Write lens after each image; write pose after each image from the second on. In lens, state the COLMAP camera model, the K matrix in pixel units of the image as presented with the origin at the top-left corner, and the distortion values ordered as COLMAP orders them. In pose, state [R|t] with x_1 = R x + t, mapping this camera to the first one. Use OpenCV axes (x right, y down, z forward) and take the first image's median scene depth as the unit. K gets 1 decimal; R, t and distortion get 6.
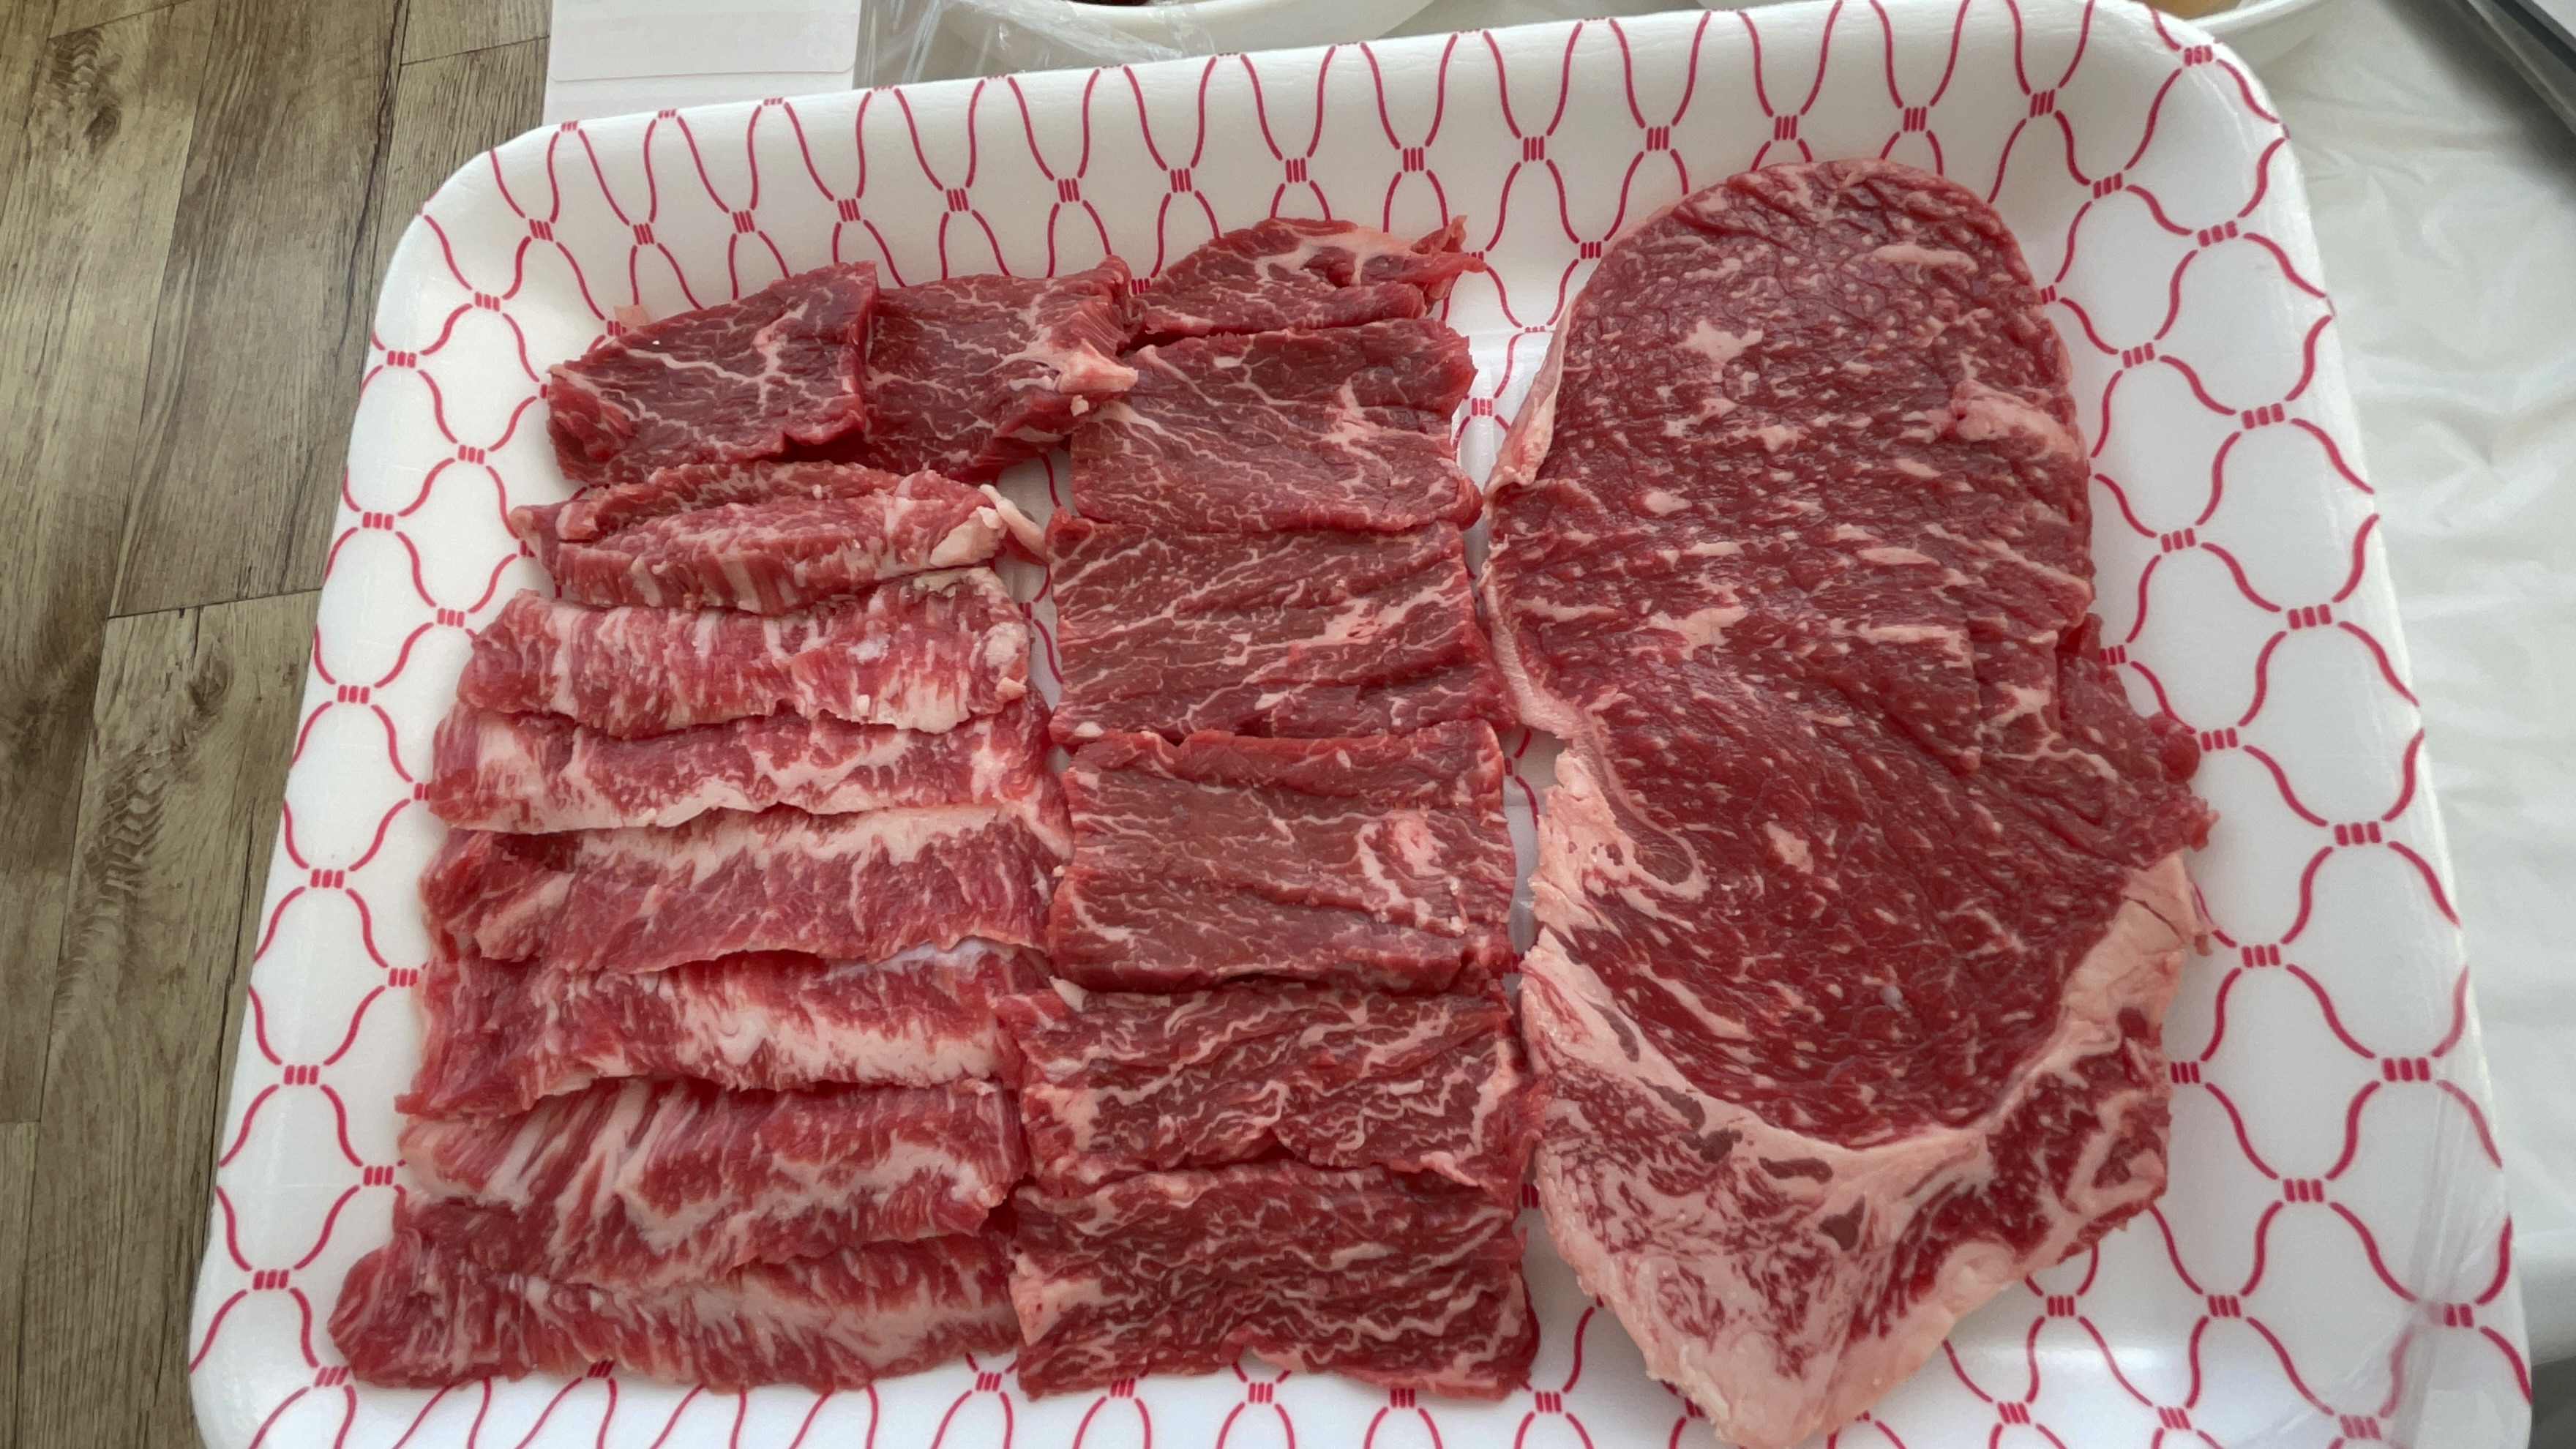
lens RADIAL K [[1218.9, 0, 1288.0], [0, 1218.9, 724.5], [0, 0, 1]] dist [0.013845, -0.030476]
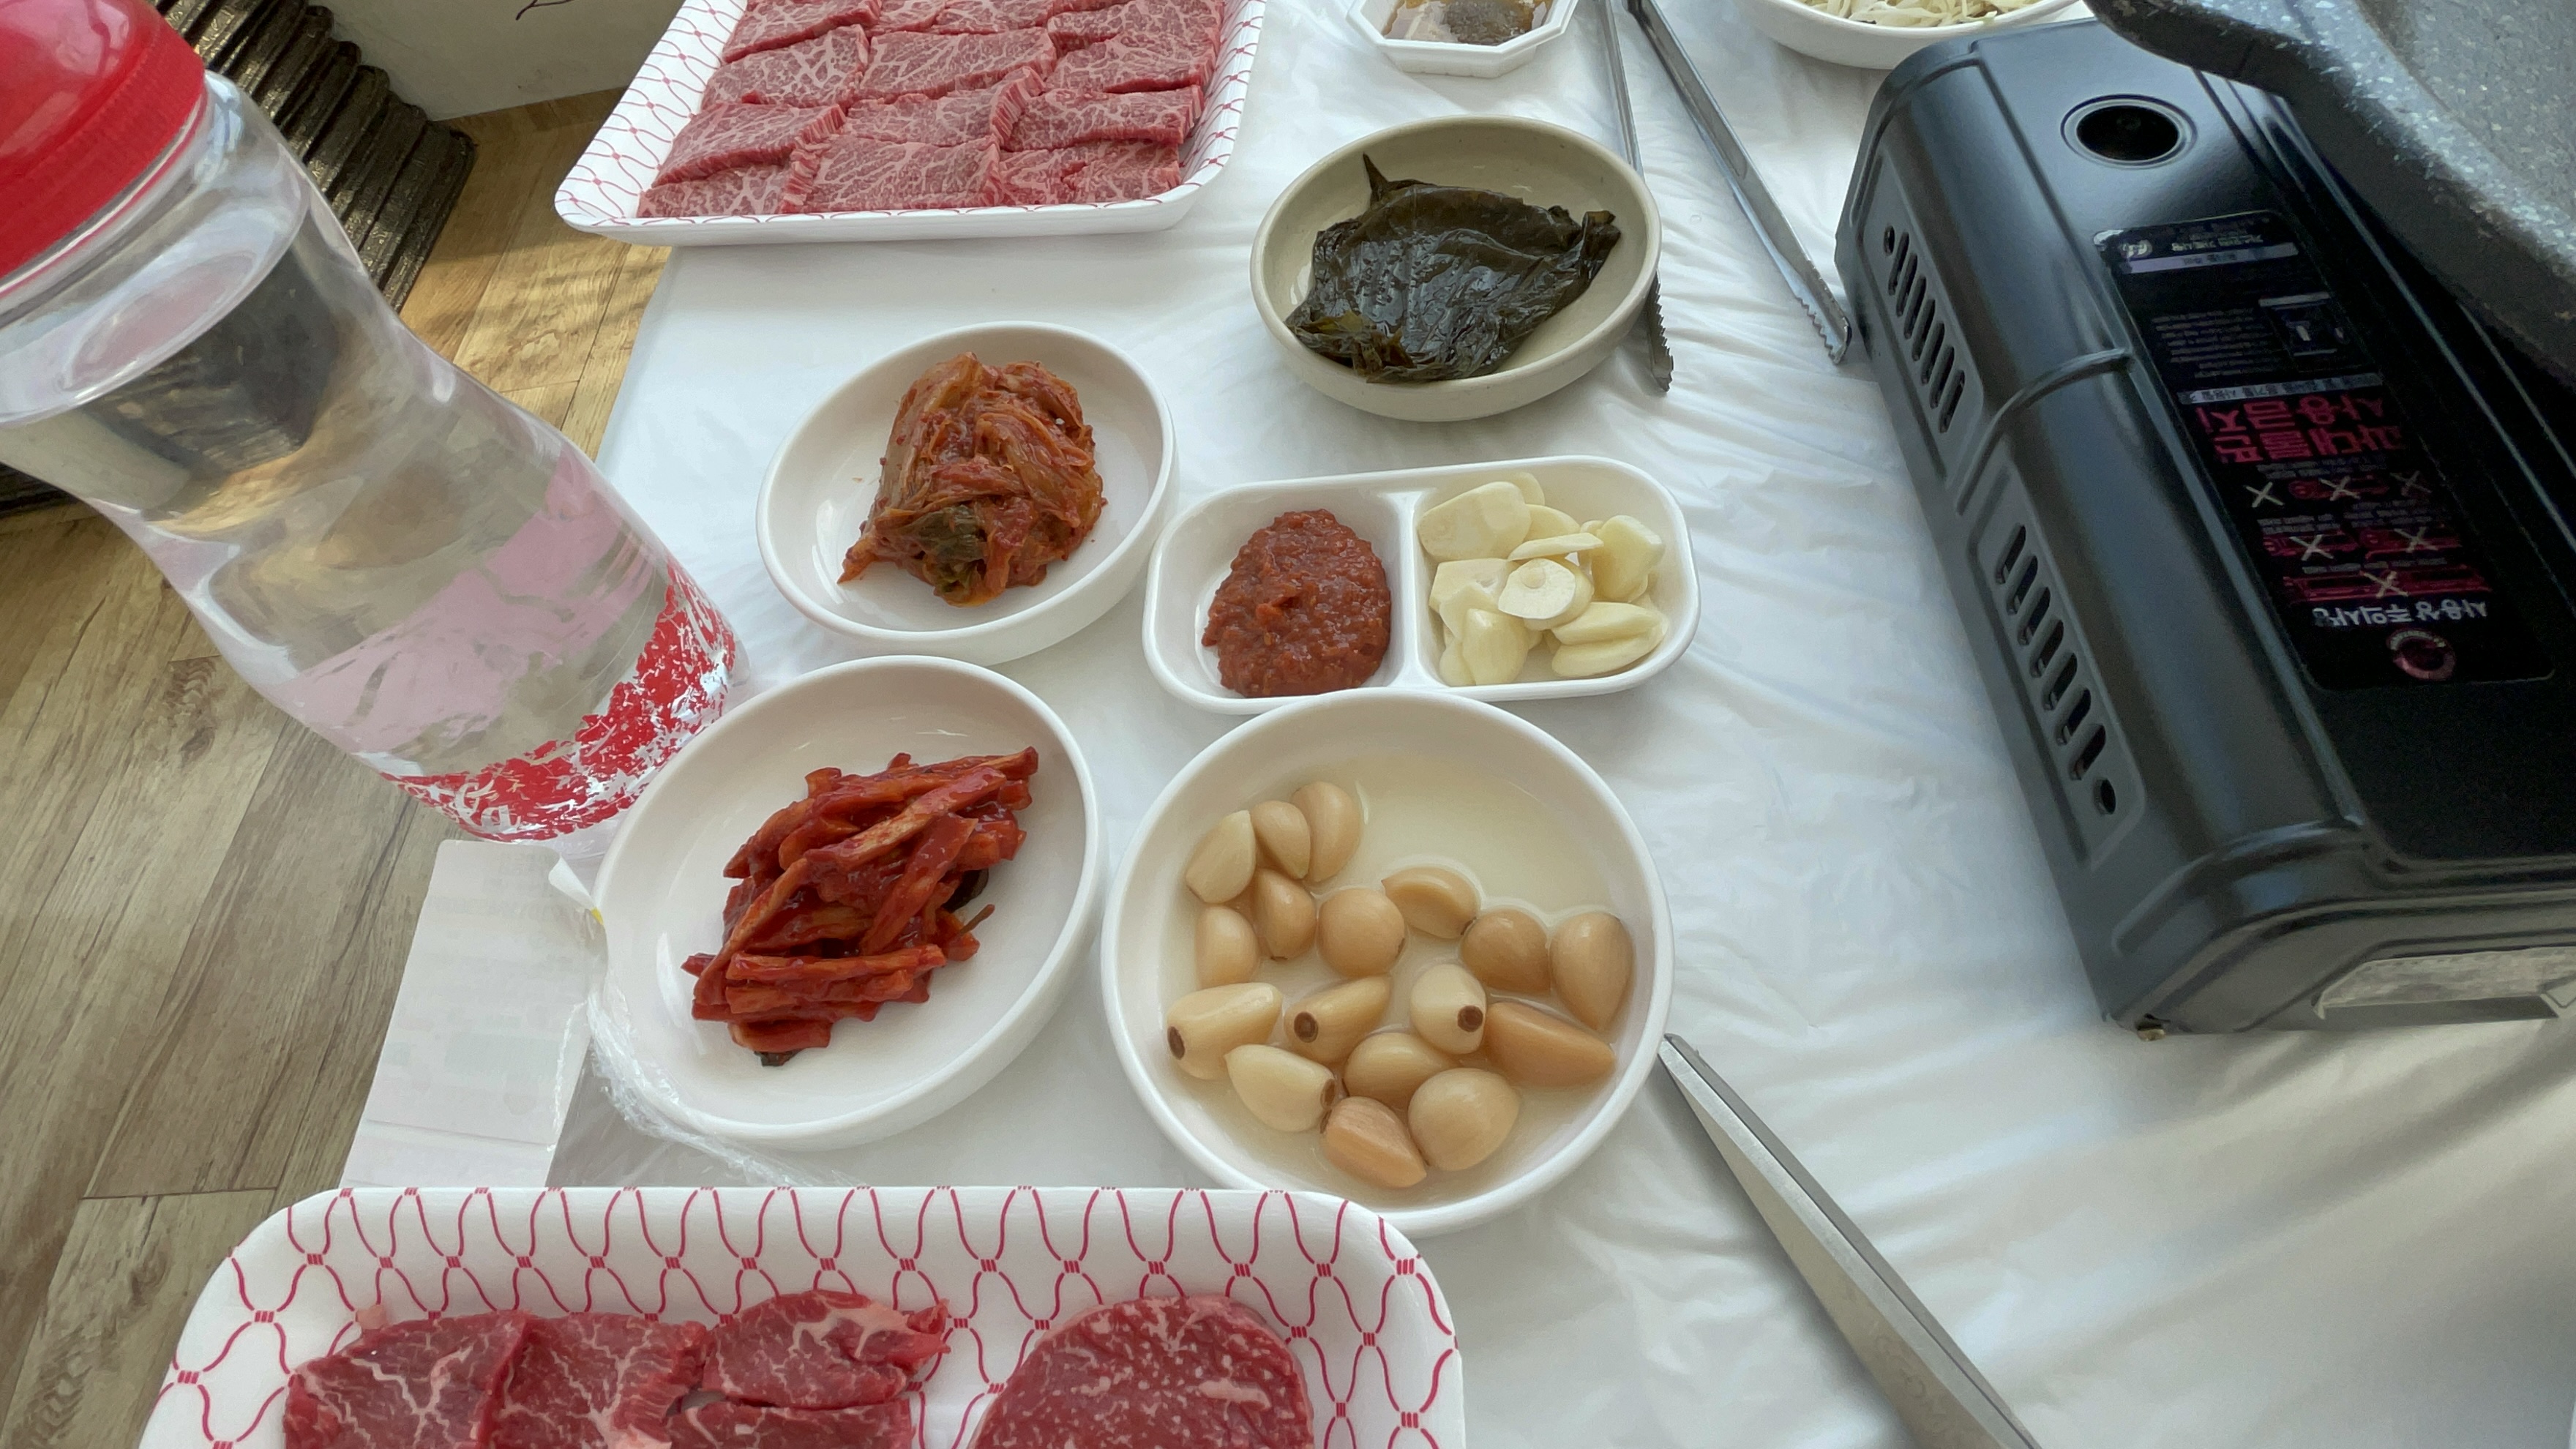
lens RADIAL K [[1218.9, 0, 1288.0], [0, 1218.9, 724.5], [0, 0, 1]] dist [0.013845, -0.030476]
pose [[0.998870, 0.021938, -0.042170, 0.563213], [-0.034183, 0.947976, -0.316502, -0.599612], [0.033033, 0.317586, 0.947654, -0.487386]]
